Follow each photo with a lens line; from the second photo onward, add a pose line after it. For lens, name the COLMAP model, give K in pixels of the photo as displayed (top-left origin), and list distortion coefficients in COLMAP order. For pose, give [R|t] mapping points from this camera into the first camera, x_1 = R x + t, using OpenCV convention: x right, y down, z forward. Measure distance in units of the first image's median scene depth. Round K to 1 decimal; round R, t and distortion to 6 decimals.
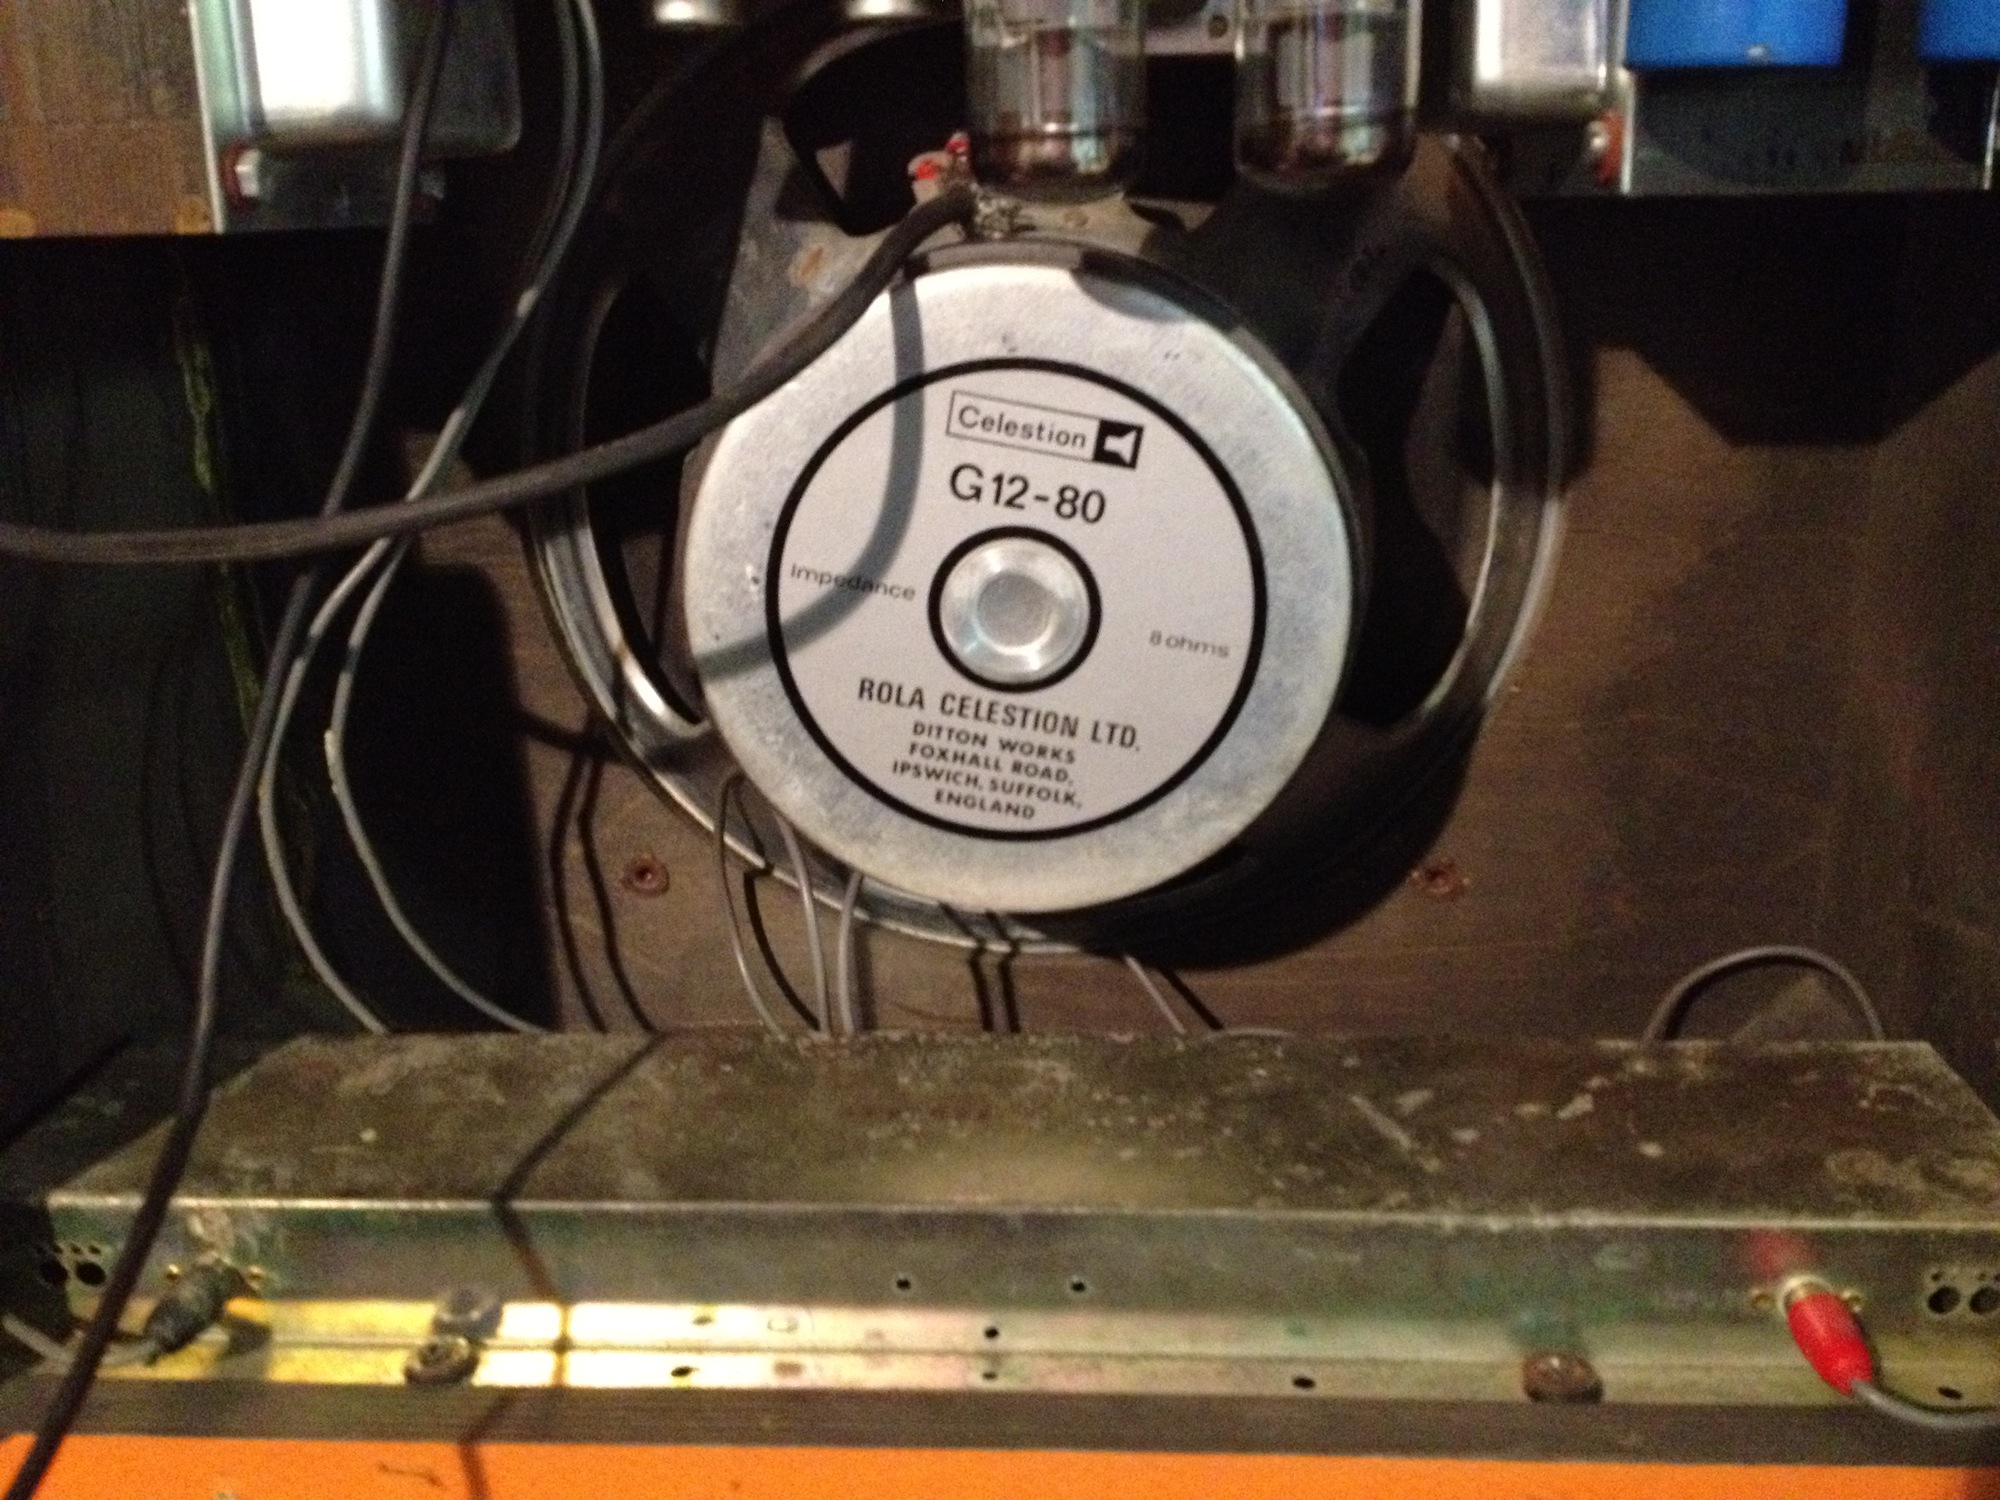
lens RADIAL K [[2024.6, 0, 1006.5], [0, 2024.6, 683.4], [0, 0, 1]] dist [0.197377, -0.492347]
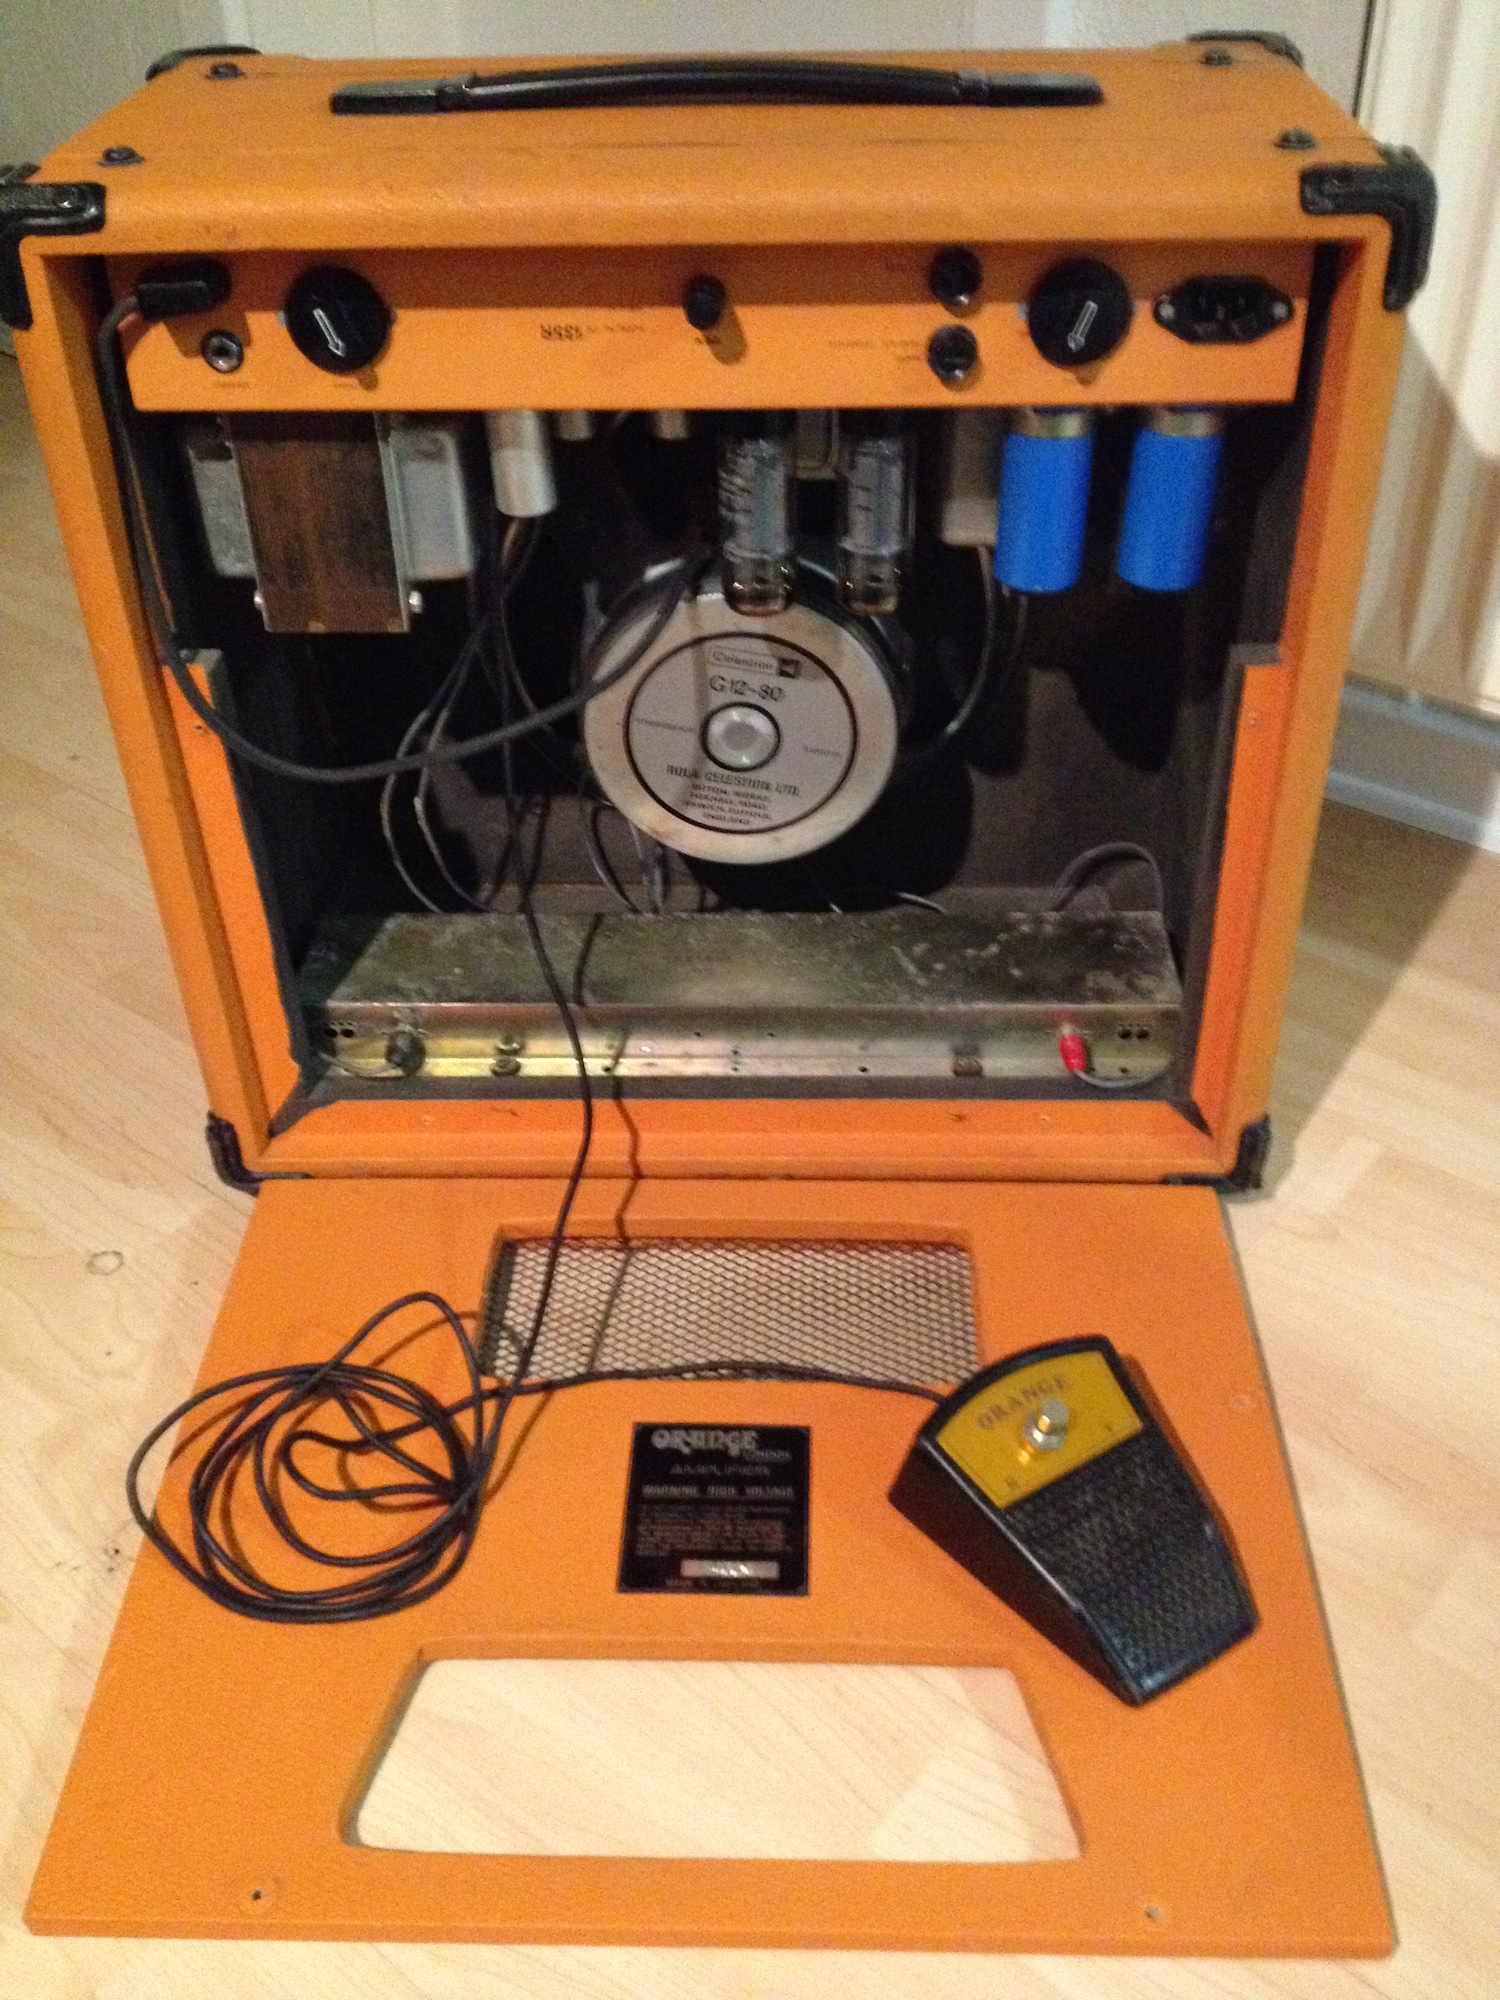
lens RADIAL K [[2024.6, 0, 750.0], [0, 2024.6, 1000.0], [0, 0, 1]] dist [0.197377, -0.492347]
pose [[0.999679, -0.015957, 0.019703, -0.033507], [0.008494, 0.942985, 0.332727, -0.501099], [-0.023889, -0.332453, 0.942817, -1.146787]]
